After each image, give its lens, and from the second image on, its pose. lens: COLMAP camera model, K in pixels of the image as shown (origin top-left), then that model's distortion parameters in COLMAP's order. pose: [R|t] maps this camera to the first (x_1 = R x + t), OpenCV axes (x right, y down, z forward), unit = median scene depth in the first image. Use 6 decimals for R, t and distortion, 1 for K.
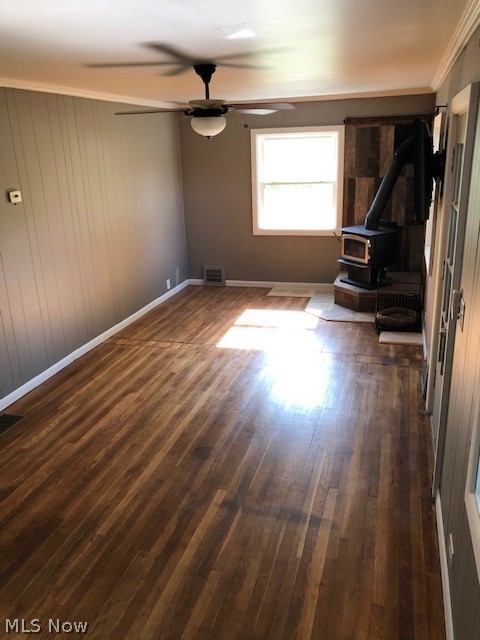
lens RADIAL K [[525.6, 0, 239.9], [0, 525.6, 319.8], [0, 0, 1]] dist [0.028595, -0.025966]
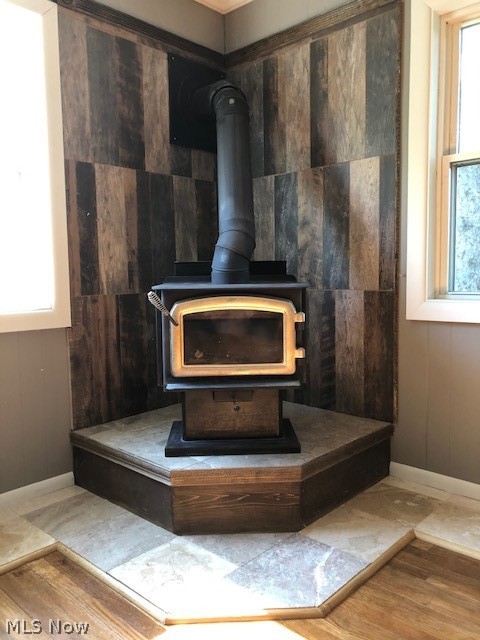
lens RADIAL K [[525.6, 0, 237.5], [0, 525.6, 311.5], [0, 0, 1]] dist [0.028595, -0.025966]
pose [[0.454044, -0.041443, 0.890015, -0.067674], [0.282120, 0.954206, -0.099492, -0.121845], [-0.845135, 0.296264, 0.444944, 0.879650]]
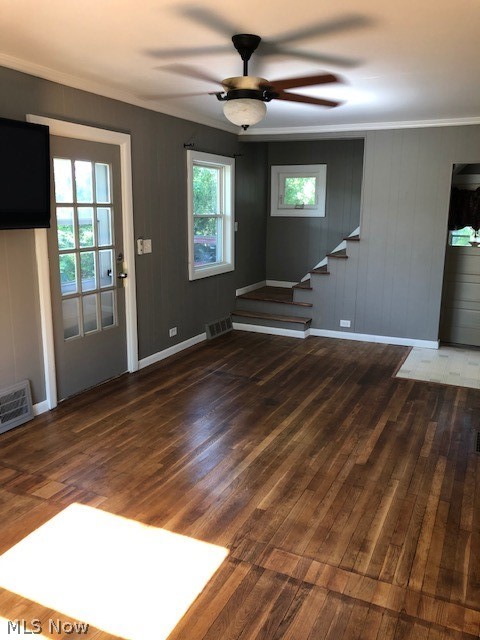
lens RADIAL K [[525.6, 0, 241.0], [0, 525.6, 321.9], [0, 0, 1]] dist [0.028595, -0.025966]
pose [[-0.988169, -0.009408, 0.153077, -0.110885], [0.069755, 0.861332, 0.503230, -0.311591], [-0.136585, 0.507955, -0.850486, 1.150186]]
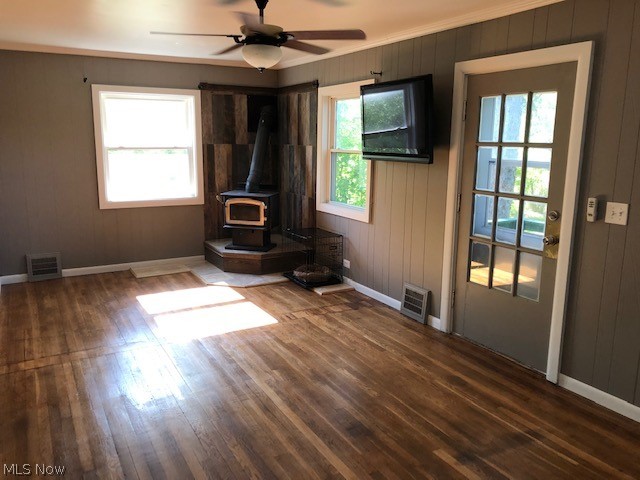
lens RADIAL K [[525.6, 0, 314.6], [0, 525.6, 242.8], [0, 0, 1]] dist [0.028595, -0.025966]
pose [[0.699222, -0.100708, 0.707775, -0.400434], [0.191544, 0.980222, -0.049755, -0.006388], [-0.688766, 0.170360, 0.704683, 0.241559]]
